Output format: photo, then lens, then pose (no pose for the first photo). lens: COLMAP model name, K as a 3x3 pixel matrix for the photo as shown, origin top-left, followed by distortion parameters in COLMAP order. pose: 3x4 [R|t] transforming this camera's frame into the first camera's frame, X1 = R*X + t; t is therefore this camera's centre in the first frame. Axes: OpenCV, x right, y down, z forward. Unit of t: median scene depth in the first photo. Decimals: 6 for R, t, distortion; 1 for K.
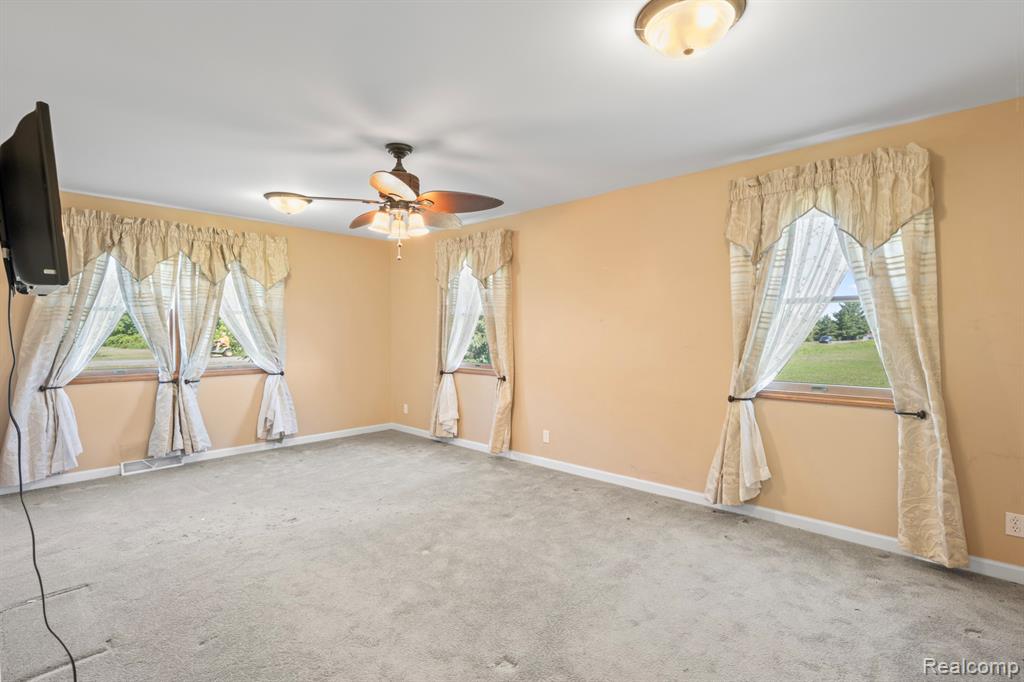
lens RADIAL K [[491.5, 0, 510.5], [0, 491.5, 341.8], [0, 0, 1]] dist [-0.003085, 0.002937]
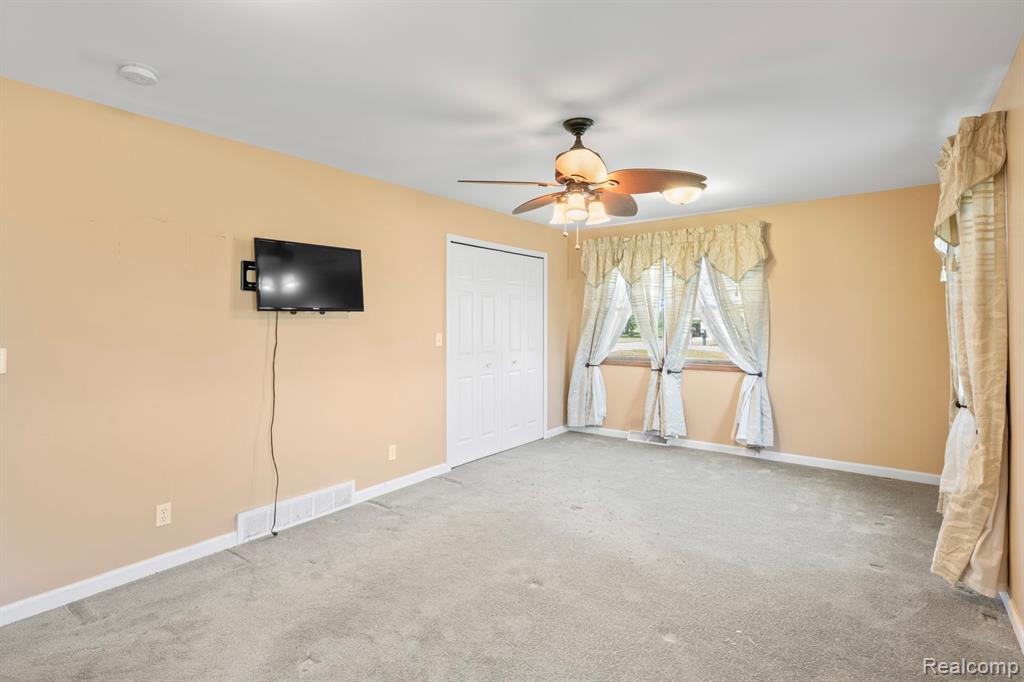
lens RADIAL K [[491.5, 0, 501.5], [0, 491.5, 313.7], [0, 0, 1]] dist [-0.003085, 0.002937]
pose [[0.105030, -0.018114, -0.994304, 0.414010], [-0.019304, 0.999609, -0.020250, -0.020406], [0.994282, 0.021321, 0.104639, 0.504756]]
